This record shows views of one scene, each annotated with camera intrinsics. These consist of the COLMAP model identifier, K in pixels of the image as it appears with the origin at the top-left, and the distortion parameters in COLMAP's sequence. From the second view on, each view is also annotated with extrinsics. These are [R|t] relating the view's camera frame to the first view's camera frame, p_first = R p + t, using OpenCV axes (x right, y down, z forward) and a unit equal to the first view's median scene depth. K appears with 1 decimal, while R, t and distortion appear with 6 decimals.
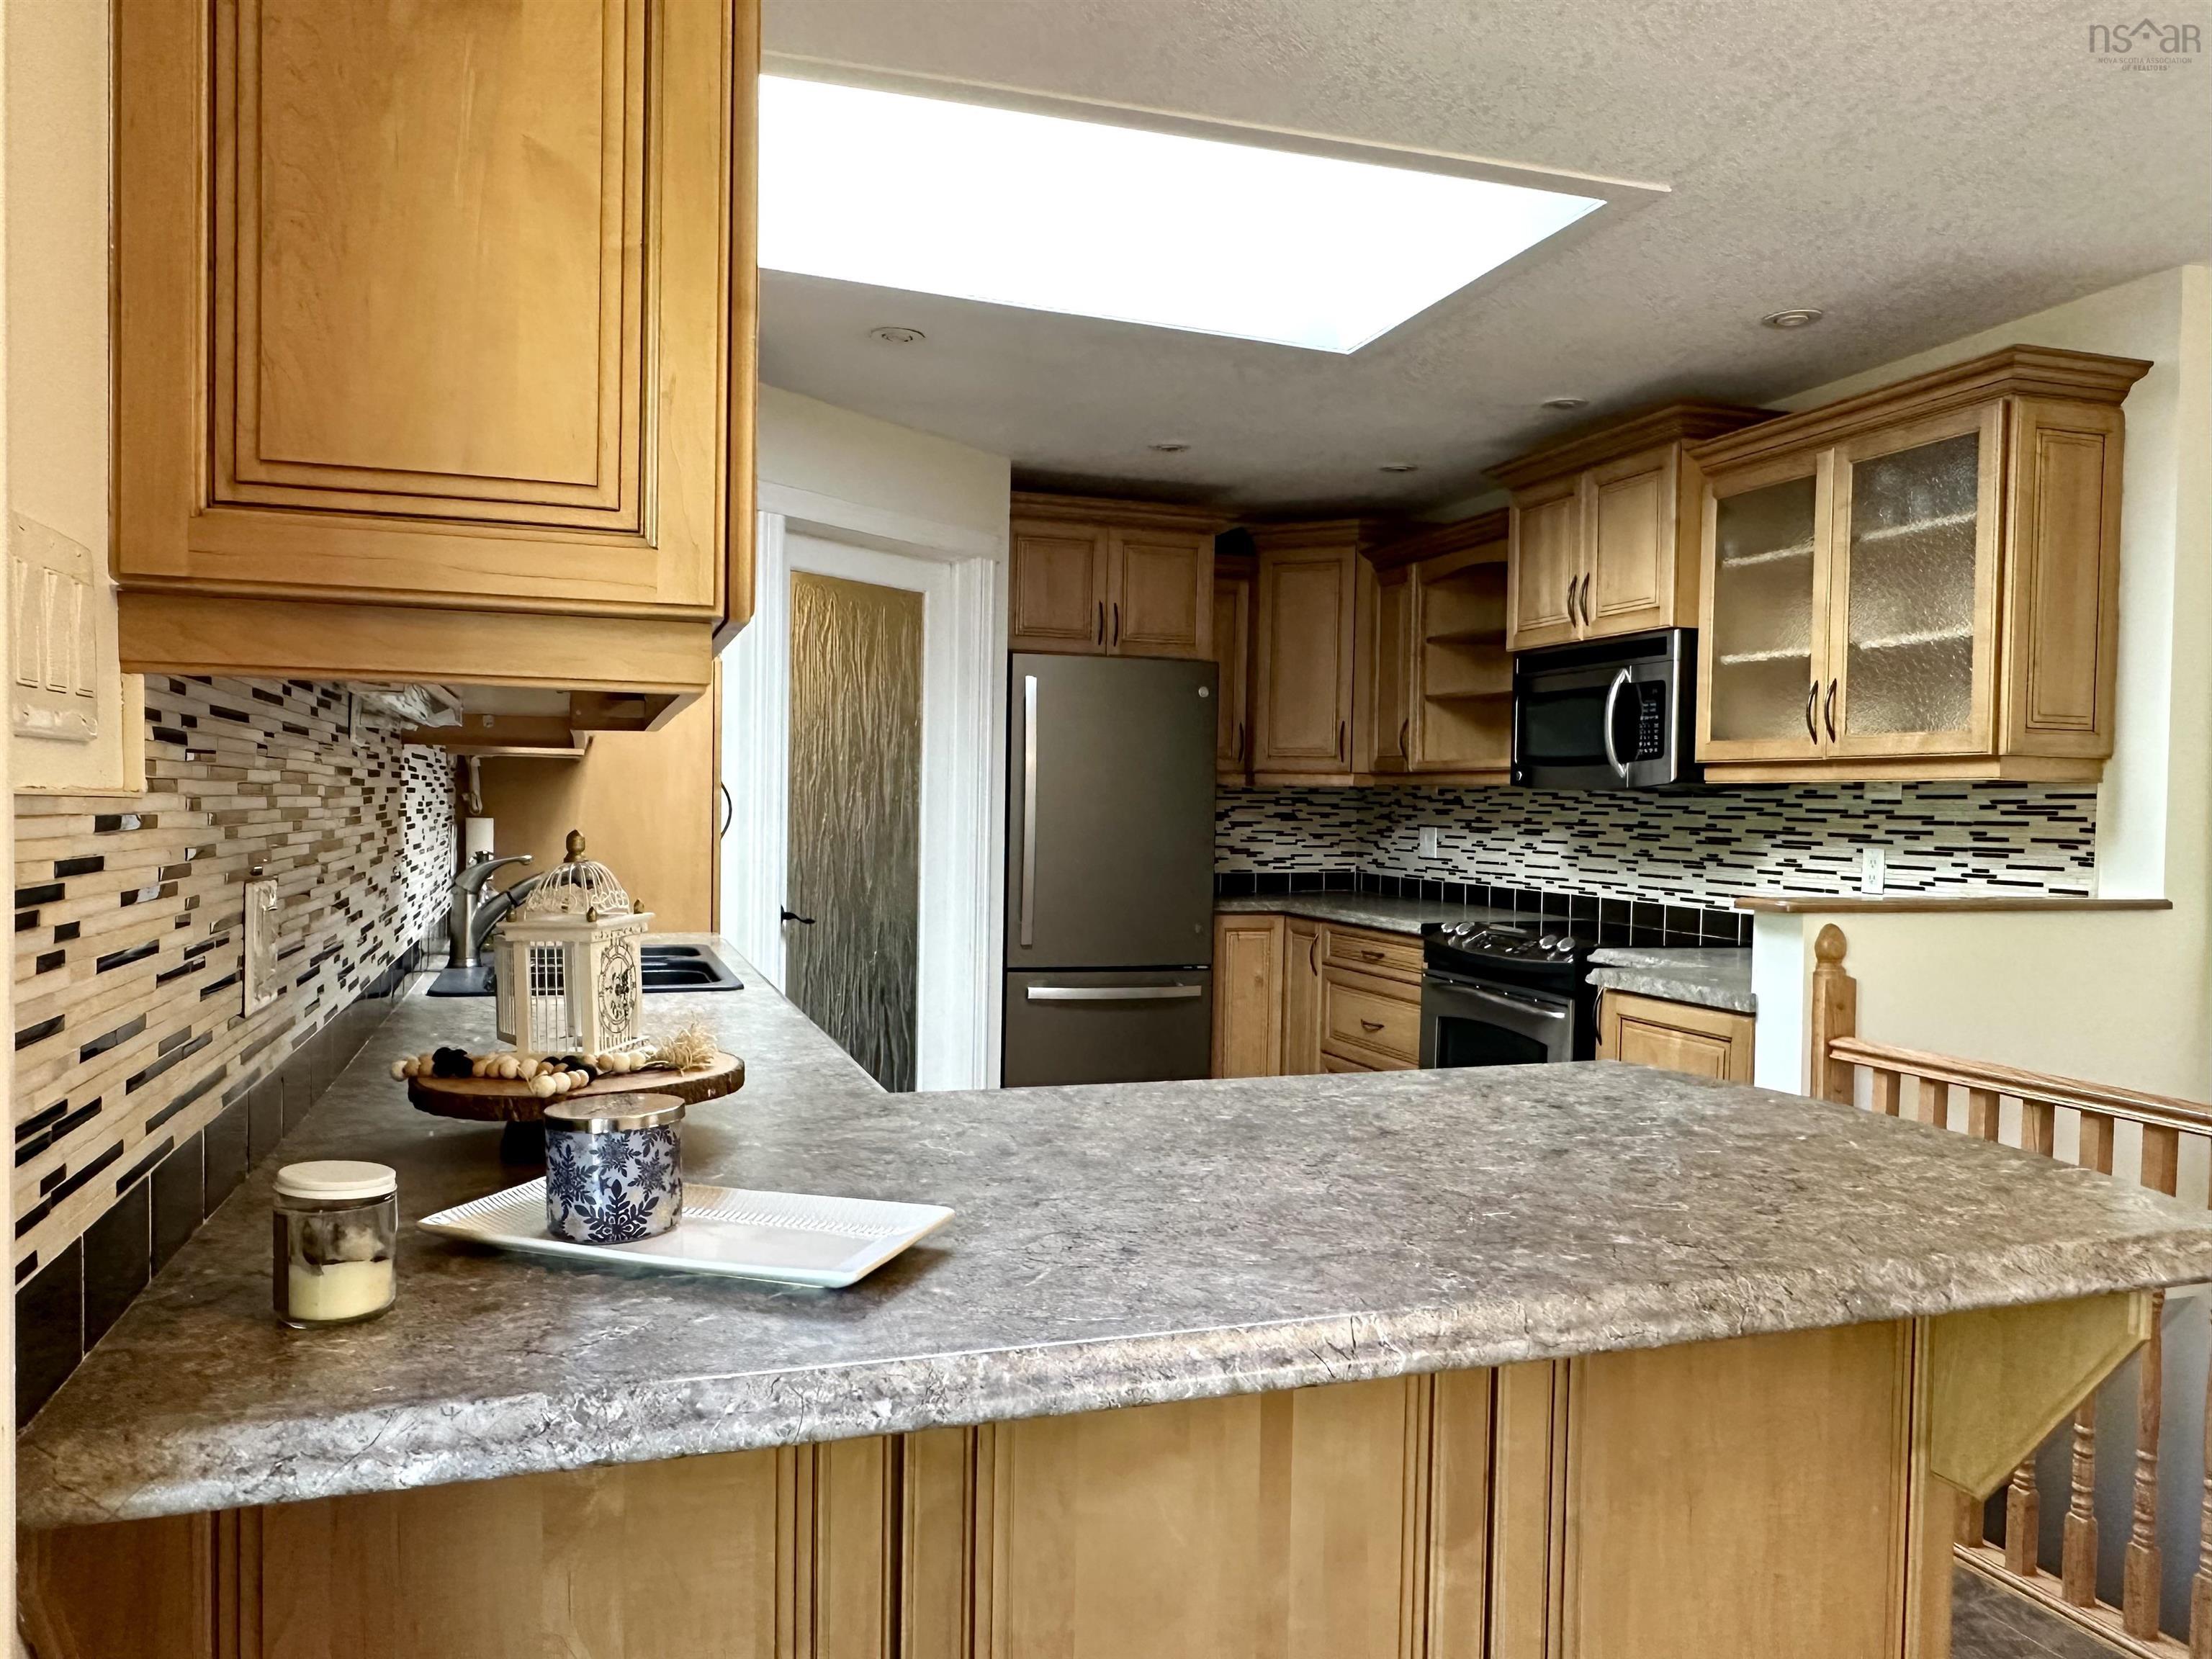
lens RADIAL K [[1567.0, 0, 1106.9], [0, 1567.0, 839.0], [0, 0, 1]] dist [-0.001782, -0.002648]
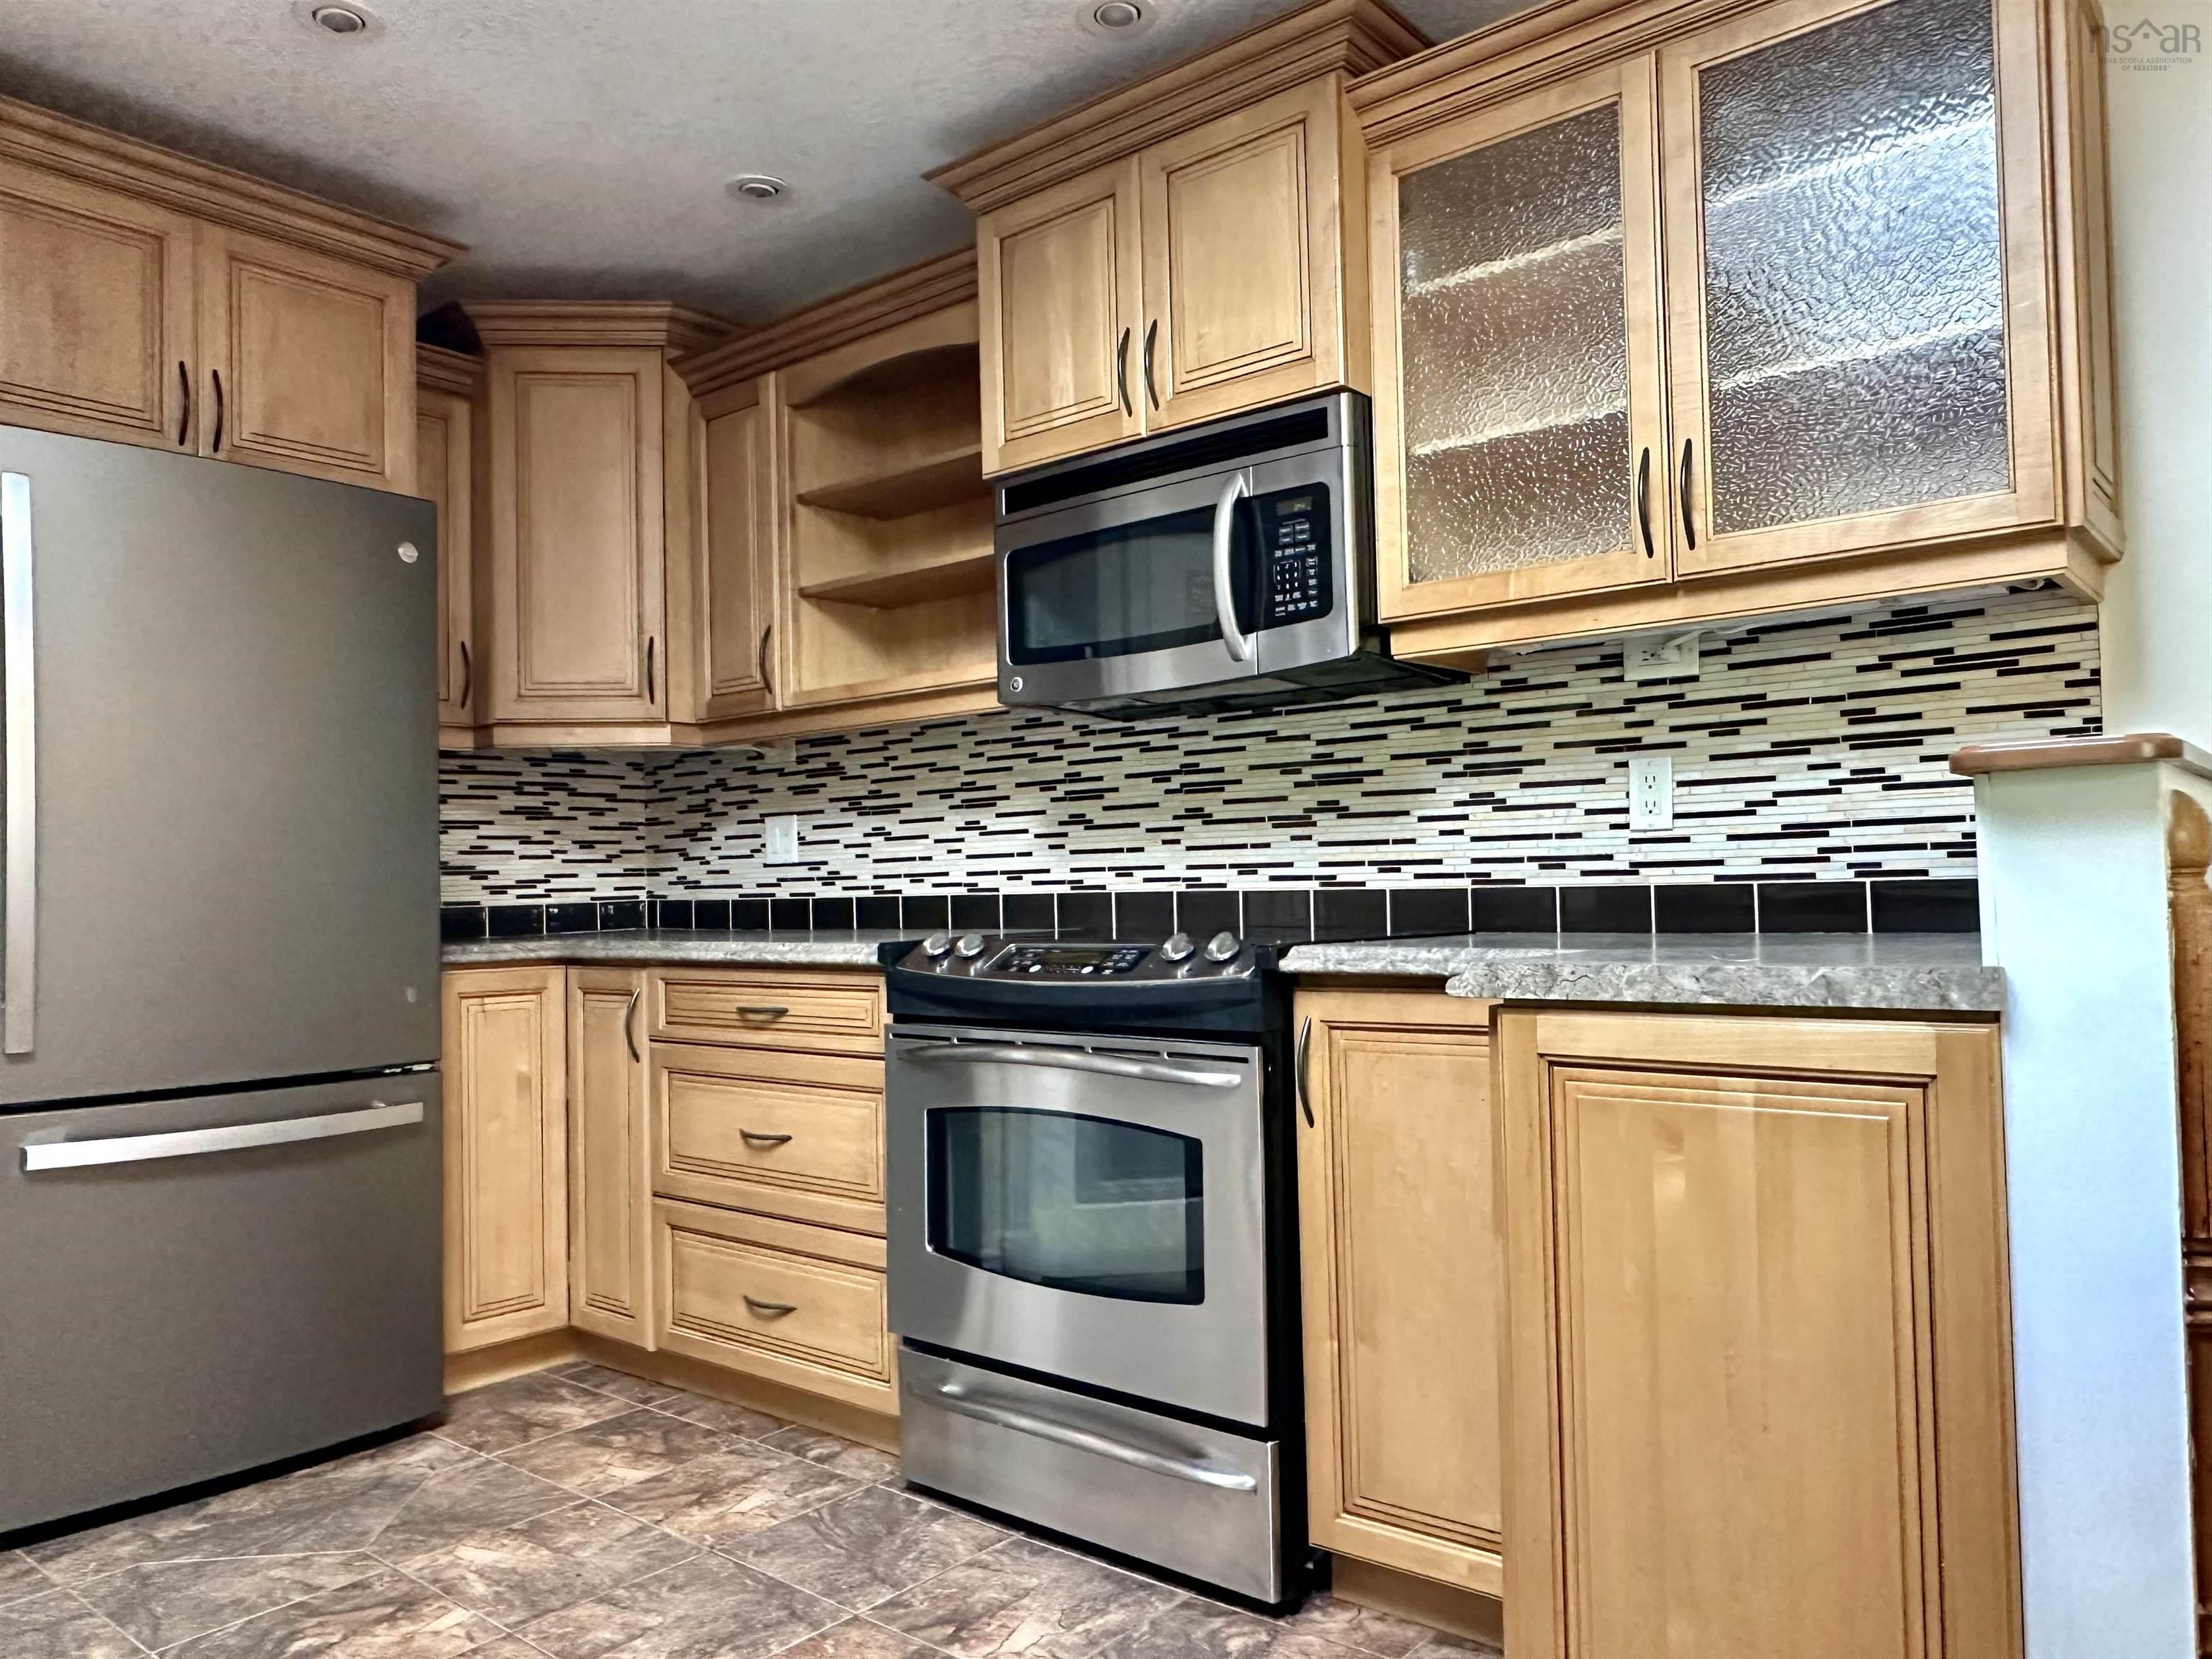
lens RADIAL K [[1567.0, 0, 1106.9], [0, 1567.0, 839.0], [0, 0, 1]] dist [-0.001782, -0.002648]
pose [[0.856926, -0.024162, 0.514872, -0.012431], [0.051810, 0.997879, -0.039401, 0.039189], [-0.512829, 0.060439, 0.856361, 0.440367]]
